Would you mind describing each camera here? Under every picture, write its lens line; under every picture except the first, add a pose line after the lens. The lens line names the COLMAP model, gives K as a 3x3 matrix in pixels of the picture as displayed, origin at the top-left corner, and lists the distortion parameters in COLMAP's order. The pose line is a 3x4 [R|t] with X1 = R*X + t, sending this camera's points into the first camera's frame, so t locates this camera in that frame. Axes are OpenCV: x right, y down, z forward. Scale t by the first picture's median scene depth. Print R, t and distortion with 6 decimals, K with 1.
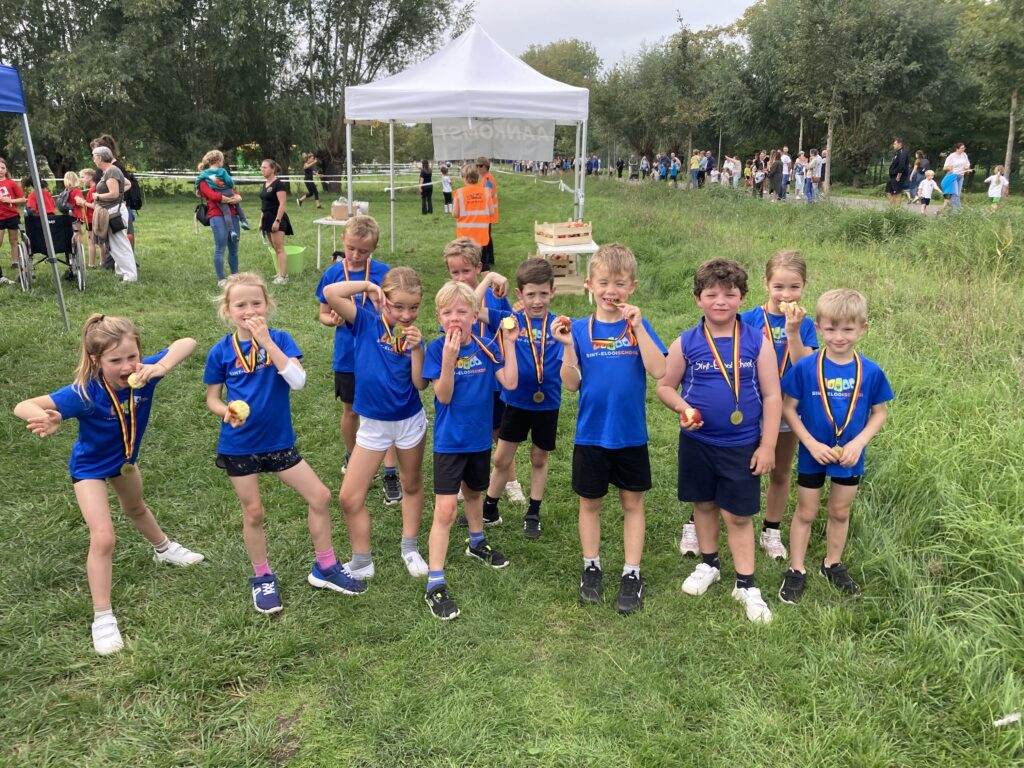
lens RADIAL K [[838.0, 0, 512.6], [0, 838.0, 384.7], [0, 0, 1]] dist [0.023823, -0.024735]
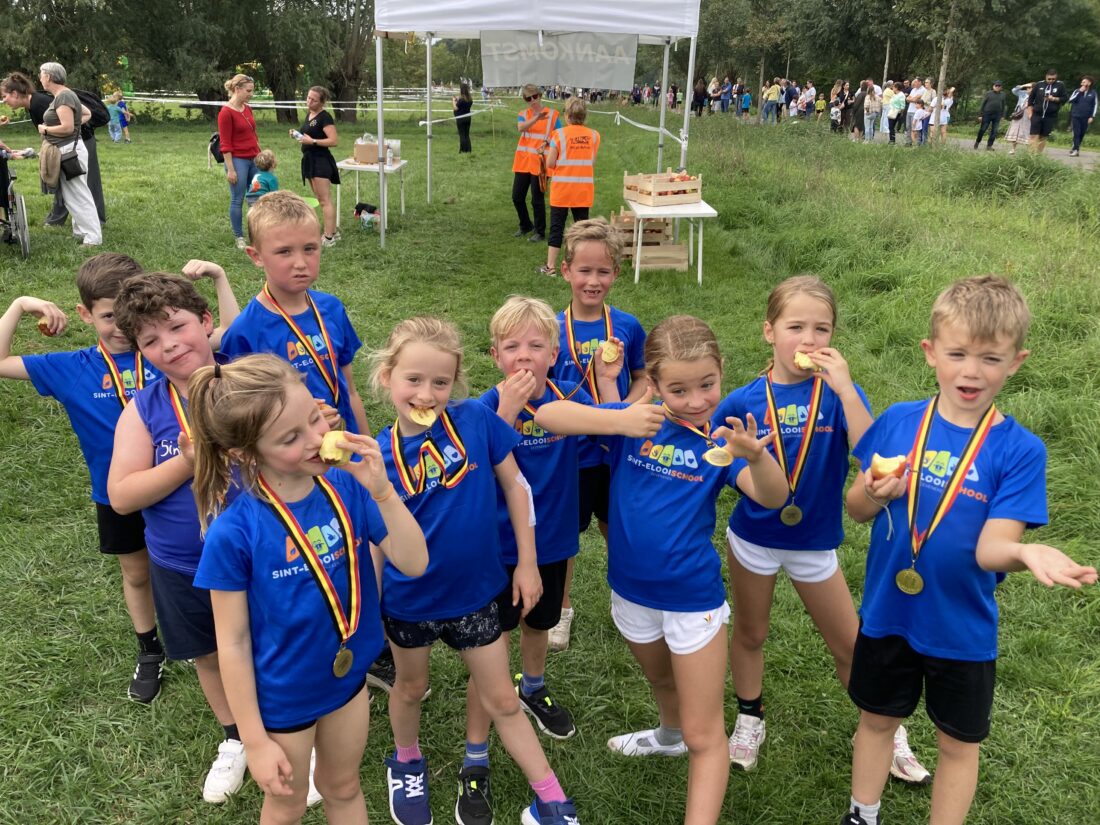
lens RADIAL K [[900.2, 0, 547.7], [0, 900.2, 404.8], [0, 0, 1]] dist [0.023823, -0.024735]
pose [[0.999874, 0.011945, 0.010419, -0.037539], [-0.012724, 0.996856, 0.078202, -0.035921], [-0.009452, -0.078325, 0.996883, 0.128191]]
